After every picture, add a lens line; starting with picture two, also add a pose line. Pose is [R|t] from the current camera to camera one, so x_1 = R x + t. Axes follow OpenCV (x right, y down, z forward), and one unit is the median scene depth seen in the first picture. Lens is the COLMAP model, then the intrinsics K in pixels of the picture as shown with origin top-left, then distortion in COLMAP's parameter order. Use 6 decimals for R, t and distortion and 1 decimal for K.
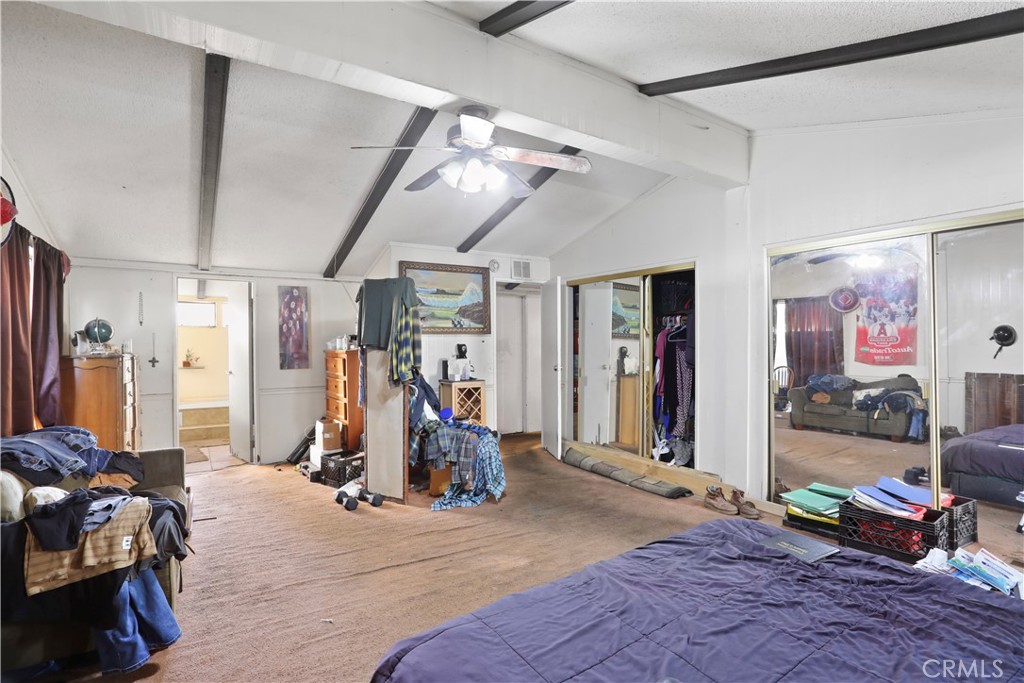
lens RADIAL K [[501.2, 0, 511.7], [0, 501.2, 345.8], [0, 0, 1]] dist [-0.044317, 0.016710]
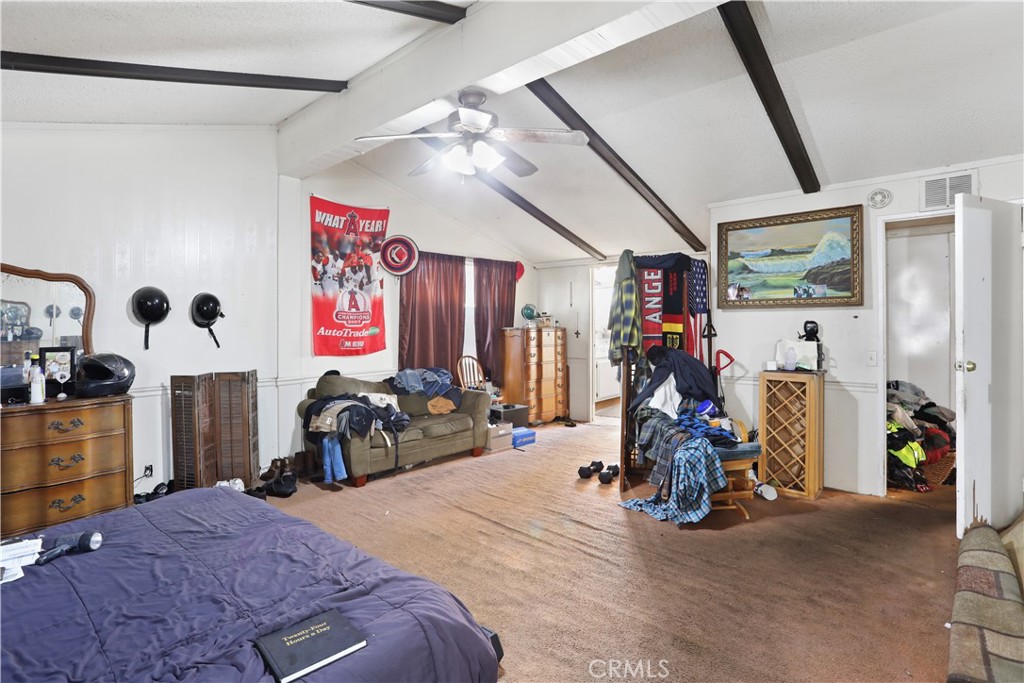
lens RADIAL K [[501.2, 0, 506.6], [0, 501.2, 317.4], [0, 0, 1]] dist [-0.044317, 0.016710]
pose [[0.263033, -0.006364, -0.964766, 0.473879], [-0.003593, 0.999965, -0.007576, -0.001651], [0.964780, 0.005459, 0.263001, 0.403739]]
